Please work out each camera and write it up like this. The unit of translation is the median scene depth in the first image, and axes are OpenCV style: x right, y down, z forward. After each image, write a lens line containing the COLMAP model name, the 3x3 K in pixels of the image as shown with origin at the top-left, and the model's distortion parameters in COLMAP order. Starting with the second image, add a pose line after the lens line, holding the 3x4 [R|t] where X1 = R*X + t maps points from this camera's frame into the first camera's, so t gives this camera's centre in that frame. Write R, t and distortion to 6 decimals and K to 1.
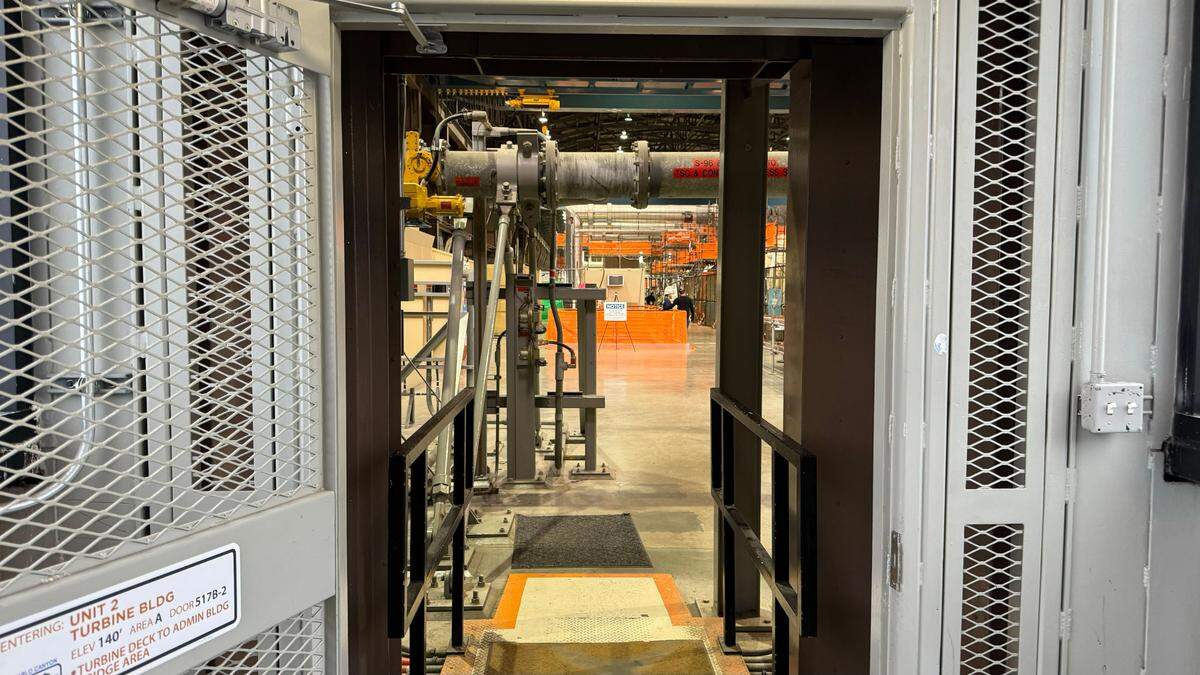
lens RADIAL K [[834.6, 0, 601.1], [0, 834.6, 344.7], [0, 0, 1]] dist [0.088901, -0.117846]
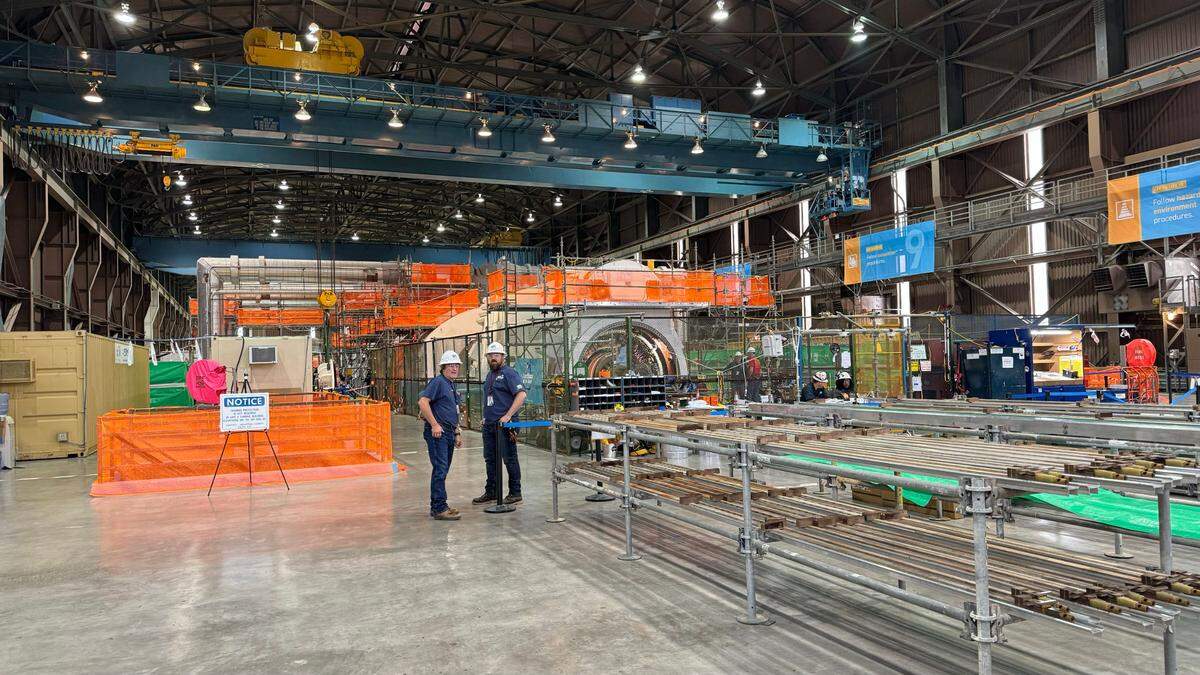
lens RADIAL K [[834.6, 0, 601.1], [0, 834.6, 344.7], [0, 0, 1]] dist [0.088901, -0.117846]
pose [[0.930190, -0.024645, 0.366250, 0.013975], [0.057496, 0.995211, -0.079057, -0.012134], [-0.362547, 0.094596, 0.927152, 0.195805]]
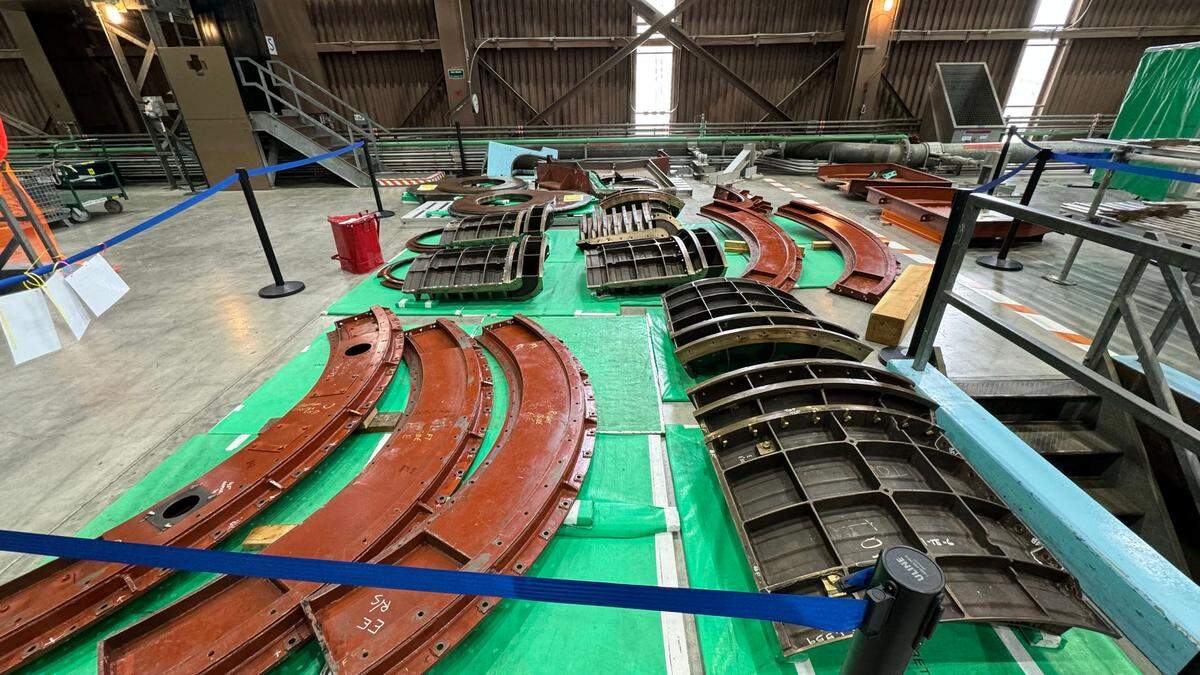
lens RADIAL K [[481.5, 0, 600.0], [0, 481.5, 337.5], [0, 0, 1]] dist [-0.000553, -0.000082]
pose [[0.025152, -0.467432, 0.883671, 0.423650], [0.081392, 0.881974, 0.464217, -0.023752], [-0.996365, 0.060248, 0.060229, 0.442864]]
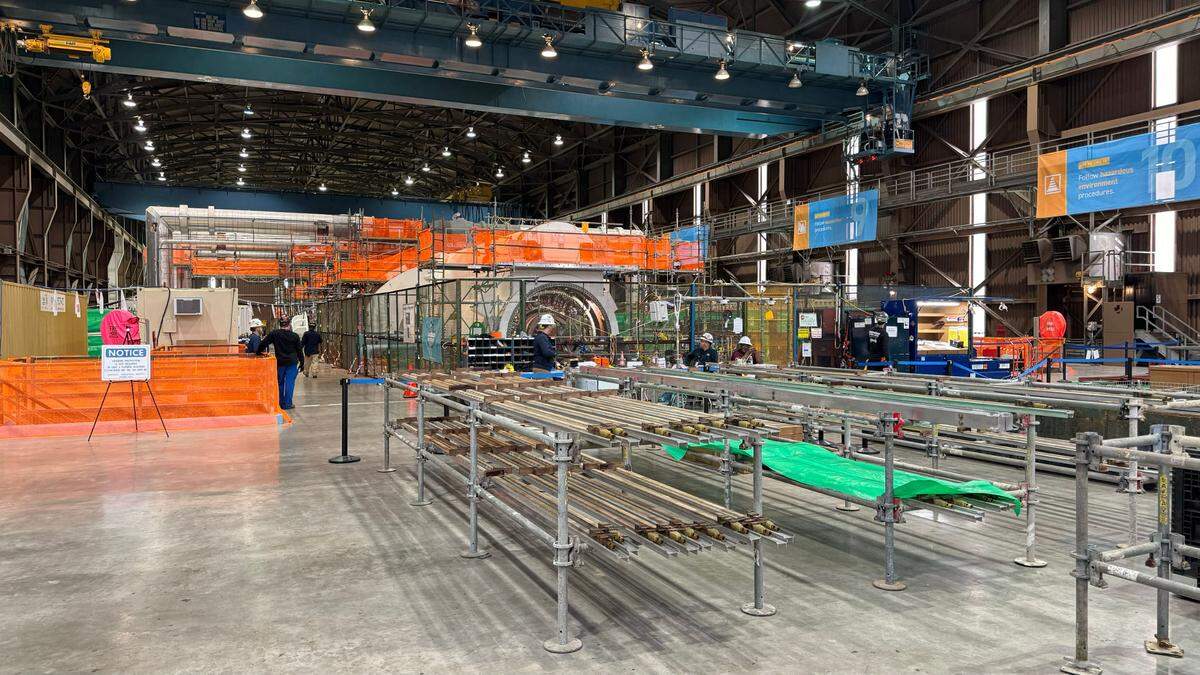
lens RADIAL K [[834.6, 0, 601.1], [0, 834.6, 344.7], [0, 0, 1]] dist [0.088901, -0.117846]
pose [[0.923487, -0.021678, 0.383017, 0.040008], [0.034867, 0.999013, -0.027524, -0.011455], [-0.382042, 0.038773, 0.923331, 0.170266]]
